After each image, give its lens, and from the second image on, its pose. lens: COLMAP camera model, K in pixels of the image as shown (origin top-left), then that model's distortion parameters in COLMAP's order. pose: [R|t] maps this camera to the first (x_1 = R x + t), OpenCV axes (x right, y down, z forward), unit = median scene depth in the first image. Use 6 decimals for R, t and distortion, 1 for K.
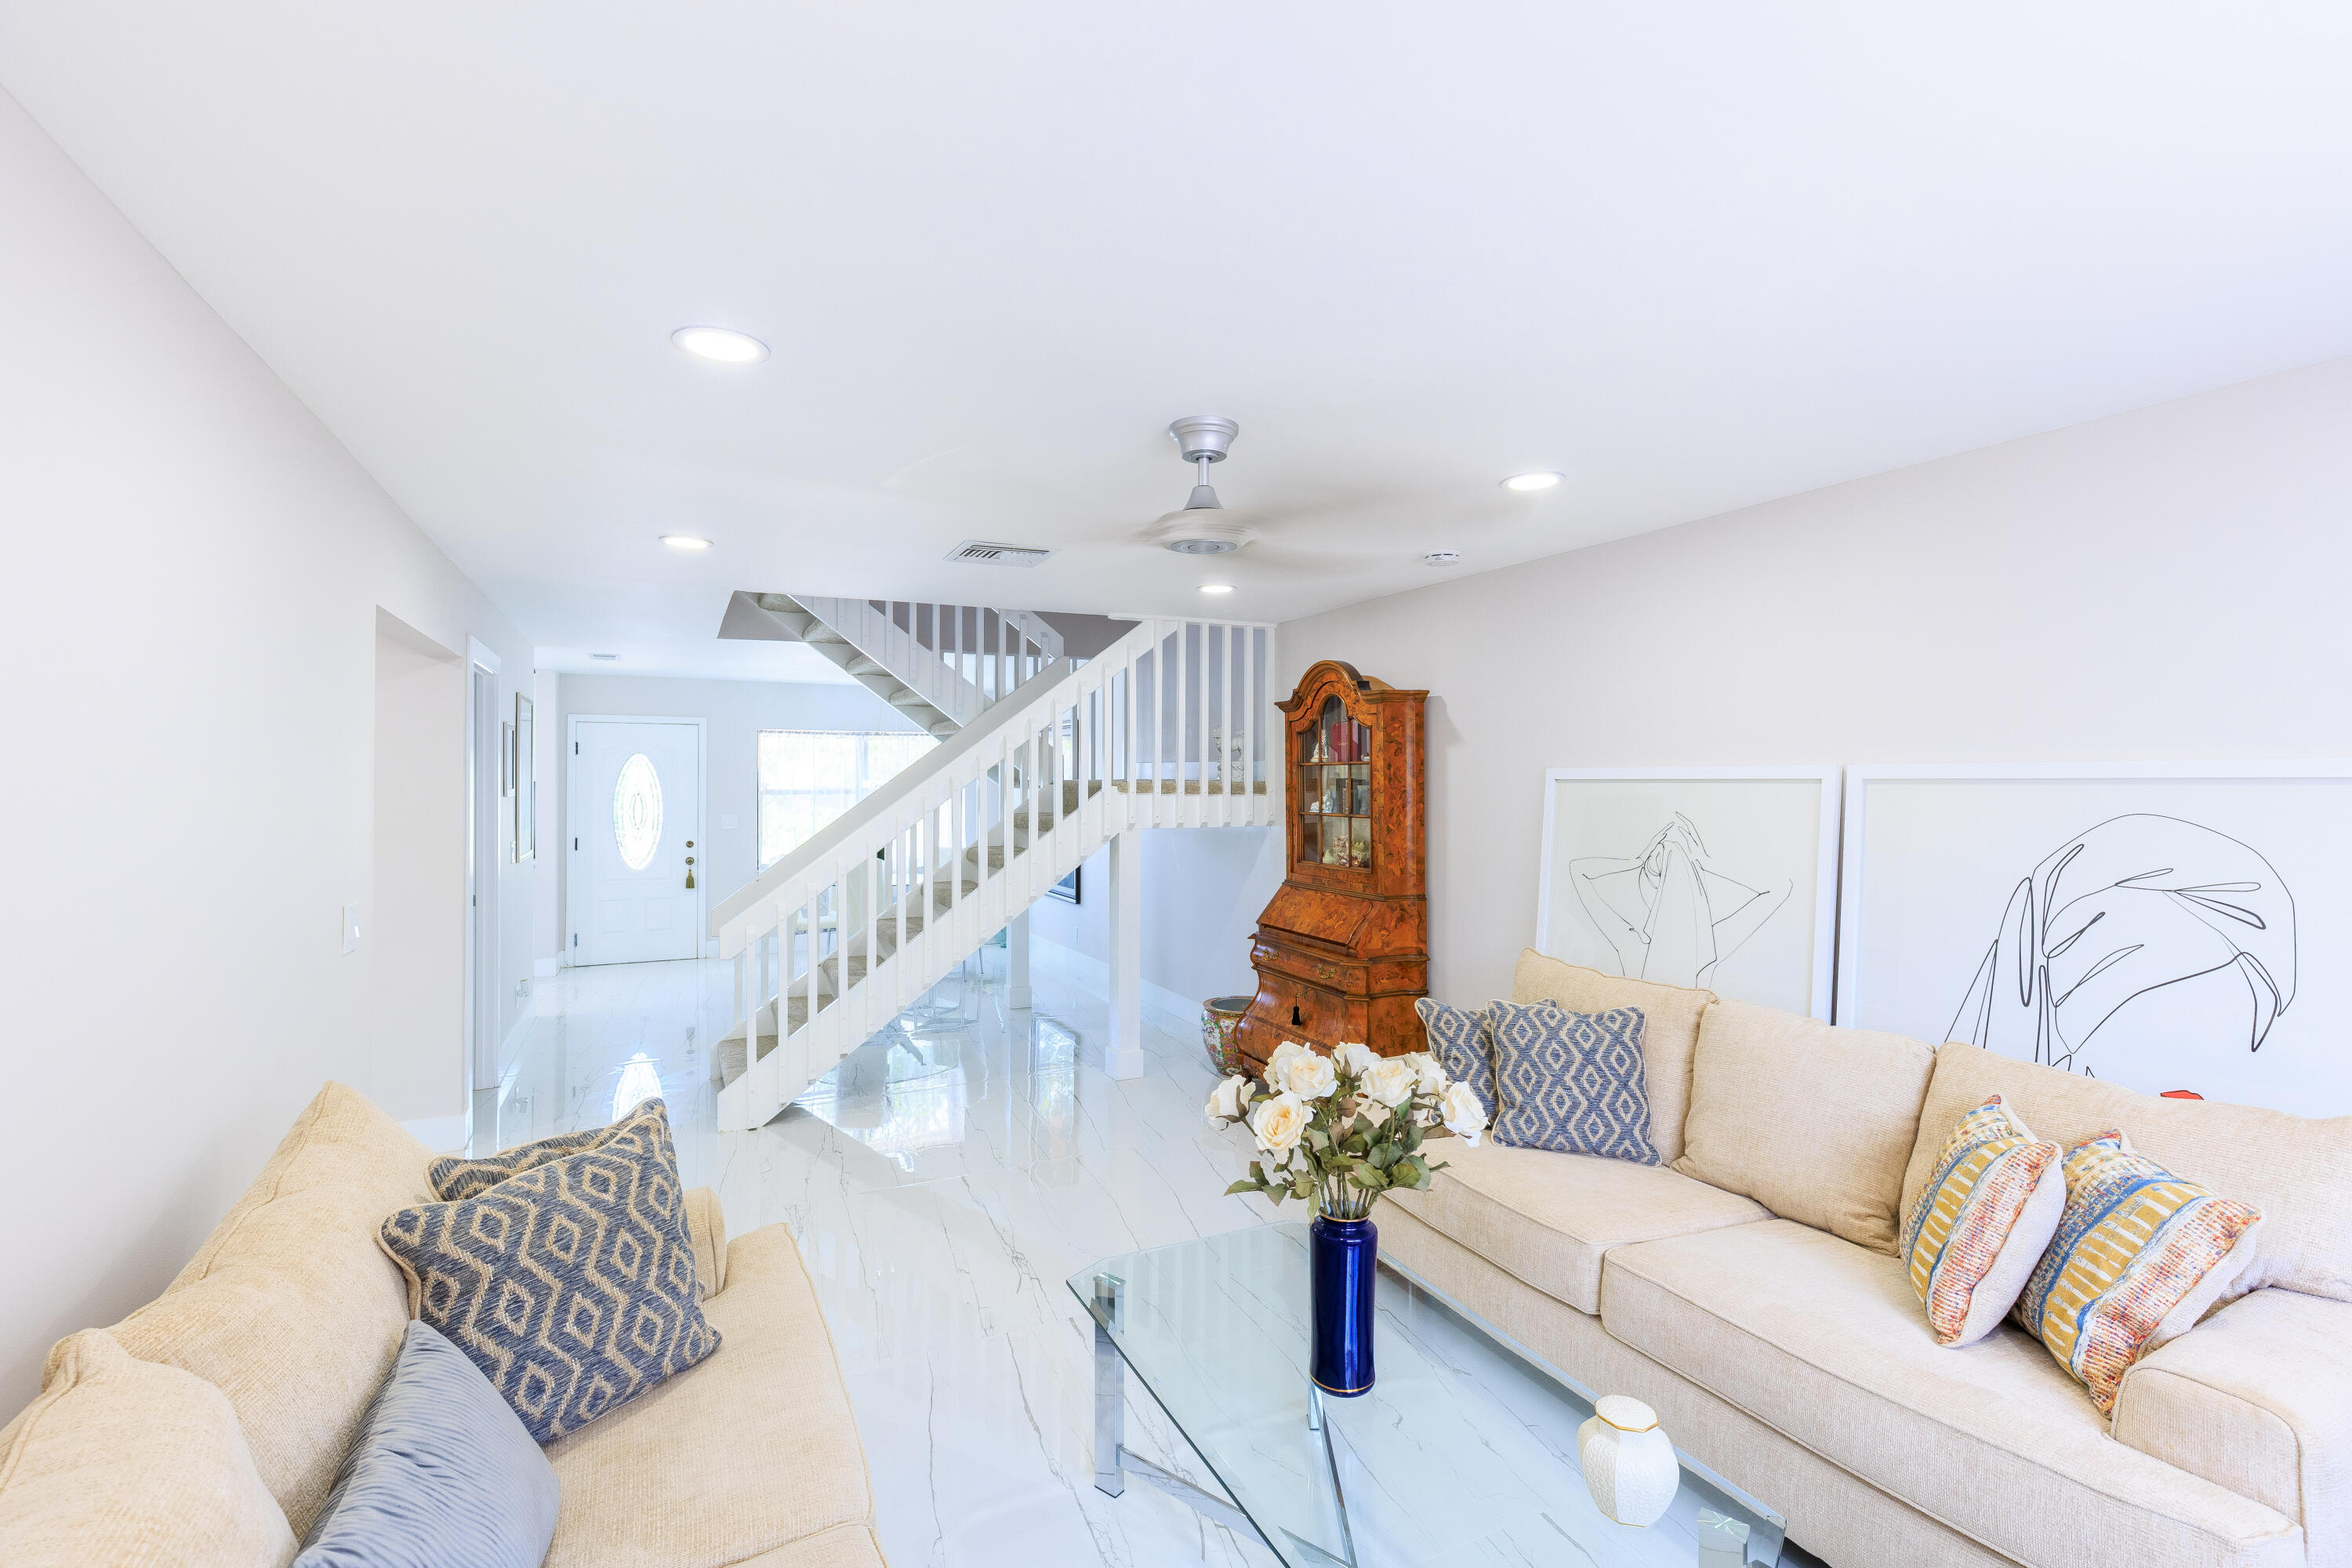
lens RADIAL K [[1045.4, 0, 1178.5], [0, 1045.4, 772.9], [0, 0, 1]] dist [0.004954, -0.000891]
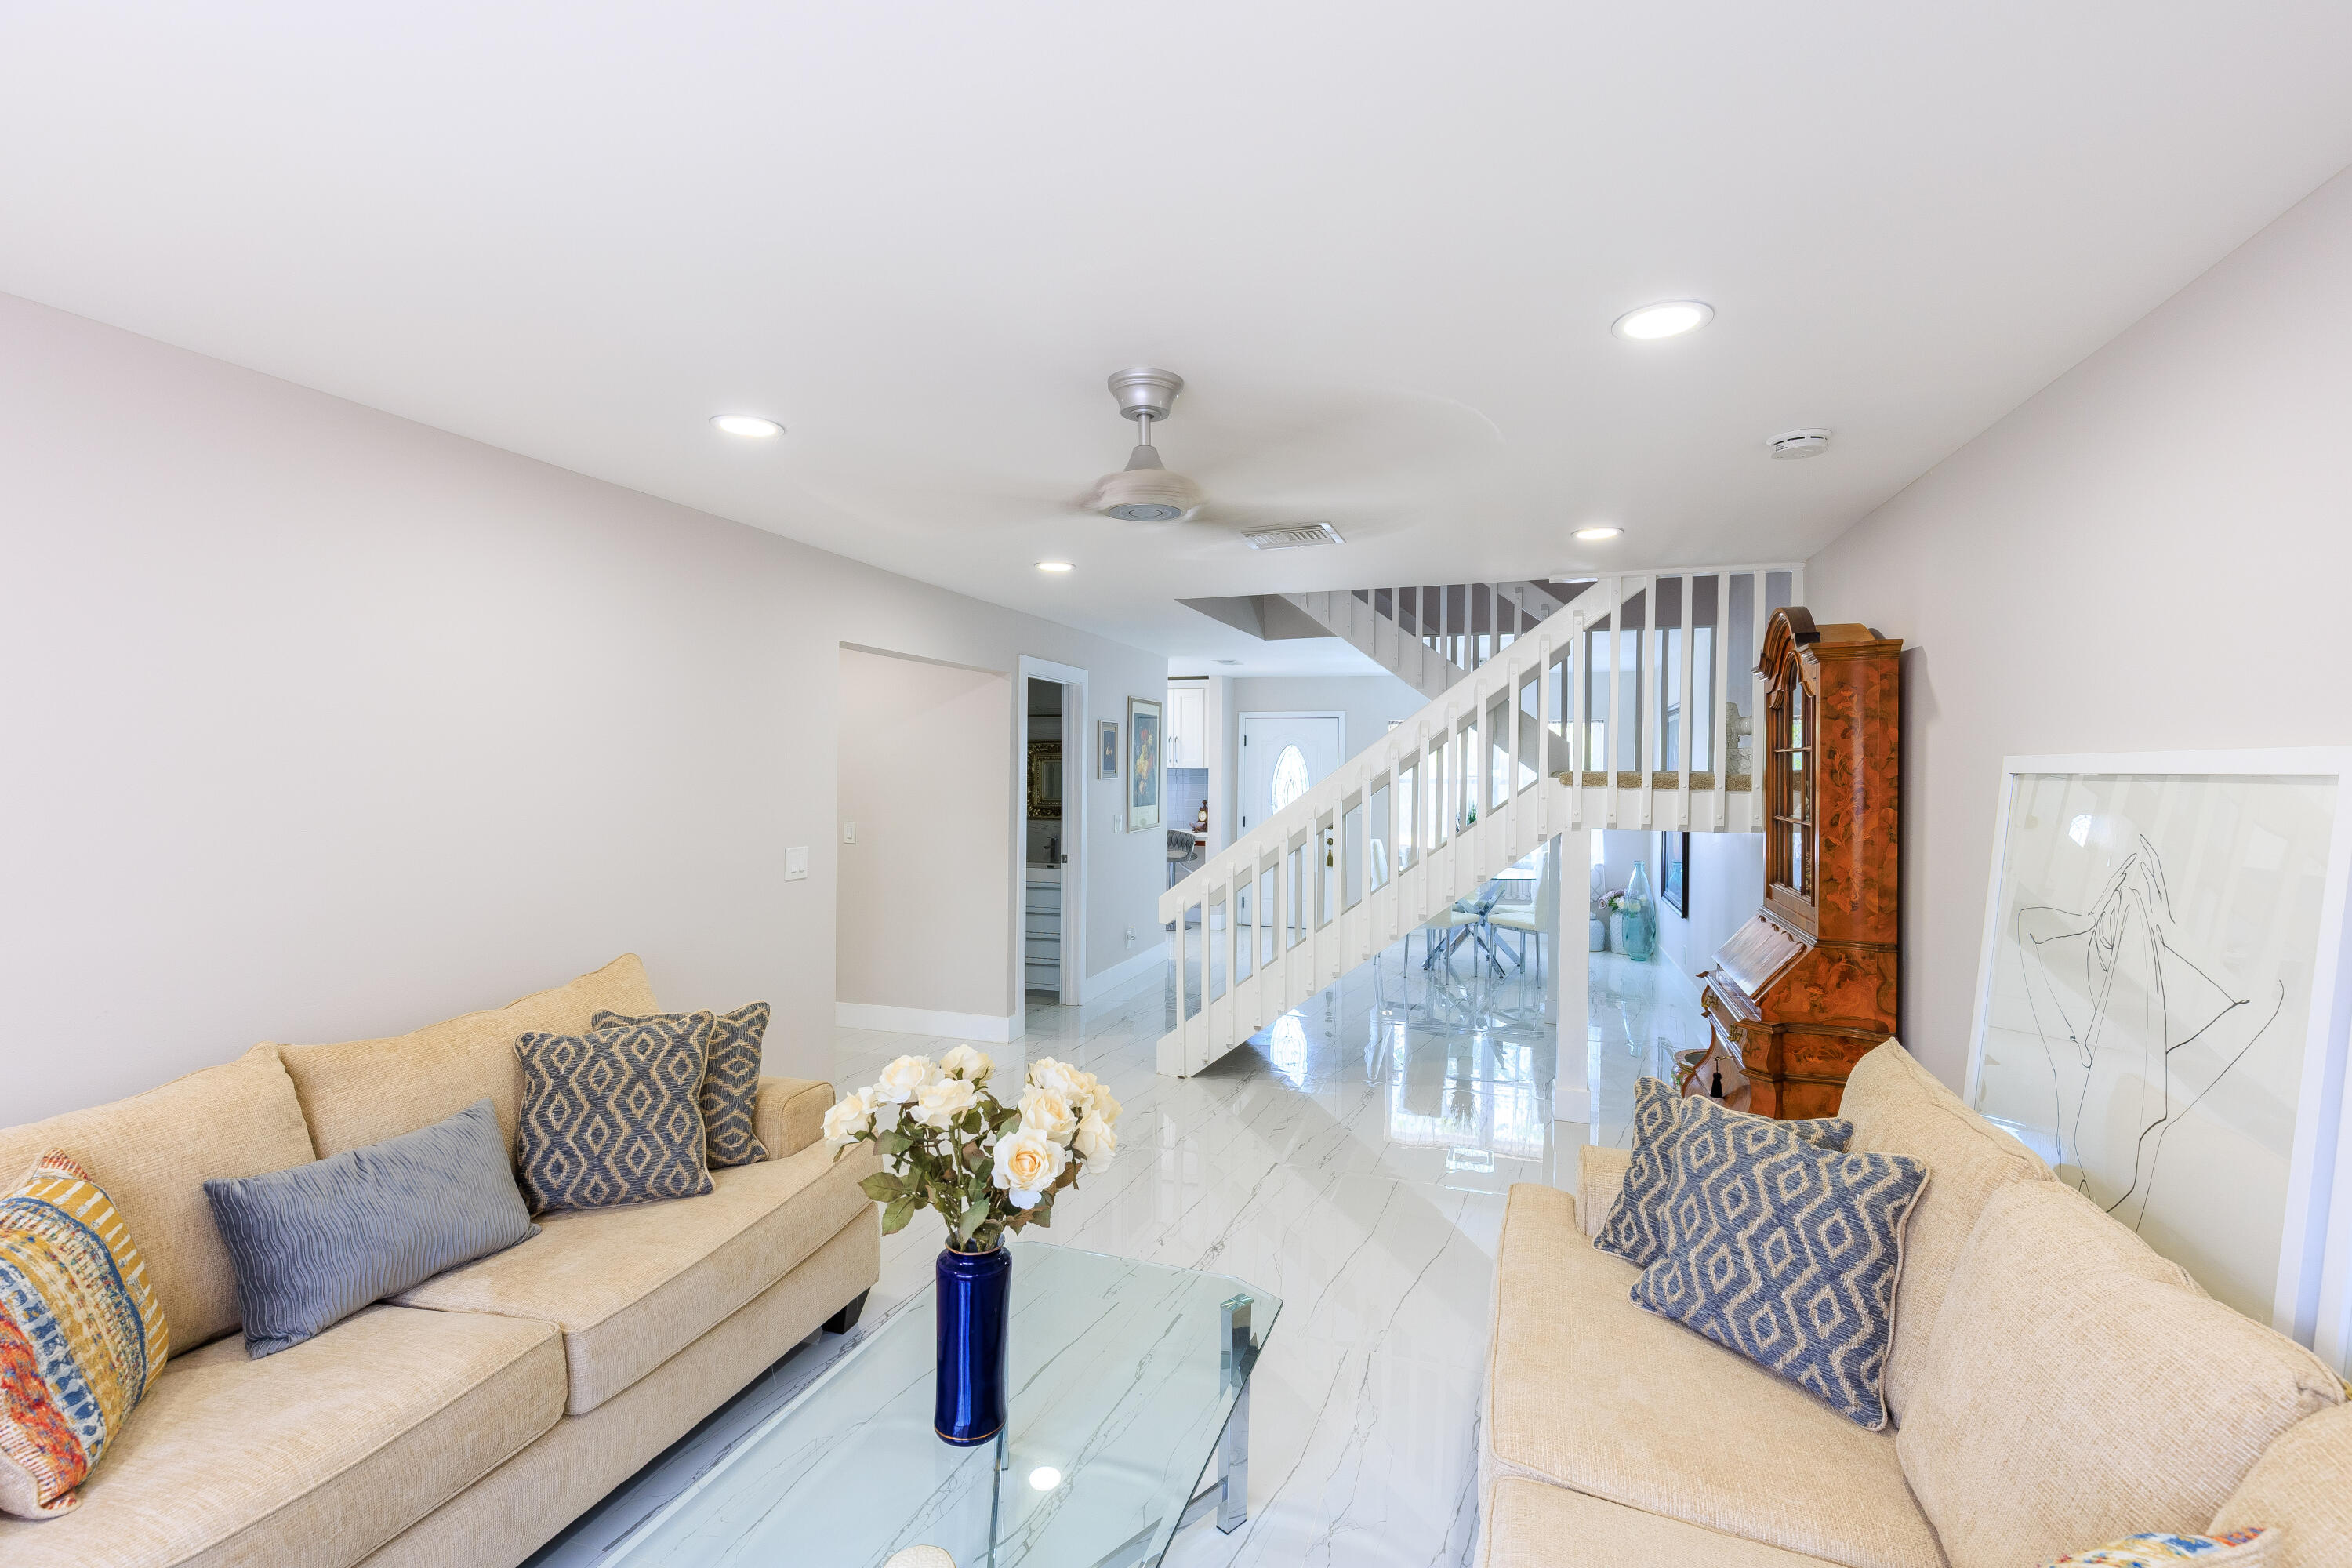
lens RADIAL K [[1045.4, 0, 1177.6], [0, 1045.4, 786.7], [0, 0, 1]] dist [0.004954, -0.000891]
pose [[0.716296, 0.021149, -0.697476, 0.572730], [-0.006364, 0.999697, 0.023777, 0.003158], [0.697768, -0.012593, 0.716213, 0.306356]]
